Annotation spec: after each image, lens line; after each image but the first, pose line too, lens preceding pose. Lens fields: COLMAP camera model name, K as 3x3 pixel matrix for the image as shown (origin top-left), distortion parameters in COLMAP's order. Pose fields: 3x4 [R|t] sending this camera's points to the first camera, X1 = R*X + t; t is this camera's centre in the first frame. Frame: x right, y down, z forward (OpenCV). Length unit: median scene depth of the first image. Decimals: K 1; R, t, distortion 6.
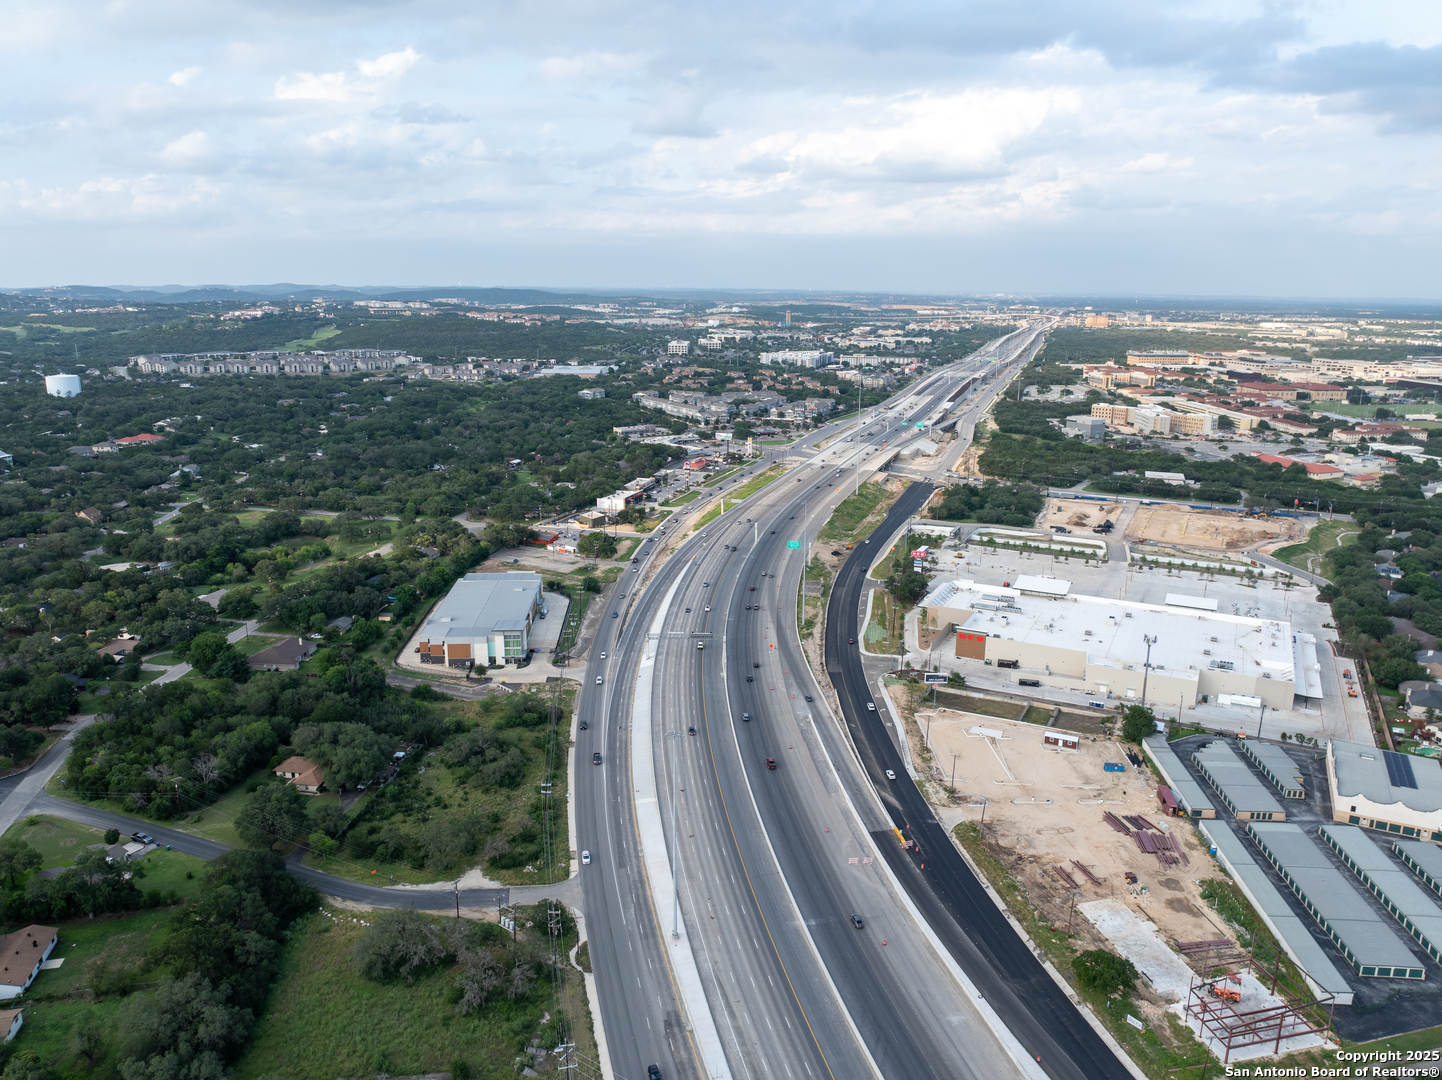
lens RADIAL K [[1011.3, 0, 719.3], [0, 1011.3, 536.5], [0, 0, 1]] dist [-0.038283, 0.003411]
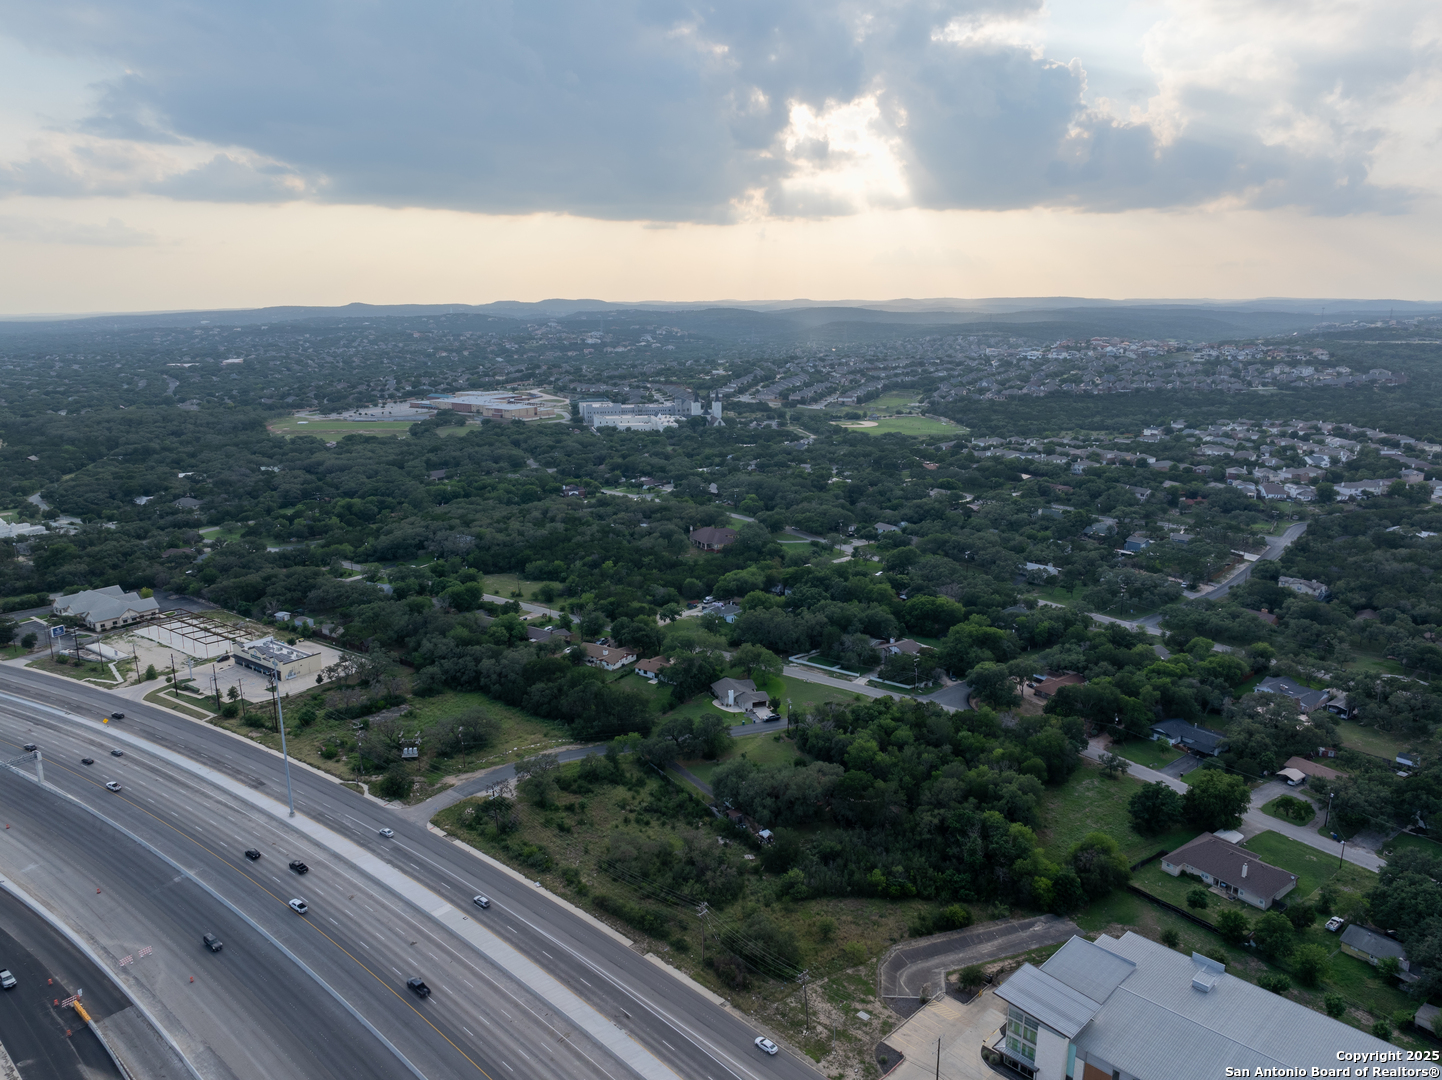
lens RADIAL K [[1011.3, 0, 719.3], [0, 1011.3, 536.5], [0, 0, 1]] dist [-0.038283, 0.003411]
pose [[-0.749015, 0.144633, -0.646574, 0.129865], [-0.161170, 0.906795, 0.389547, -0.195984], [0.642652, 0.395985, -0.655892, 0.858404]]
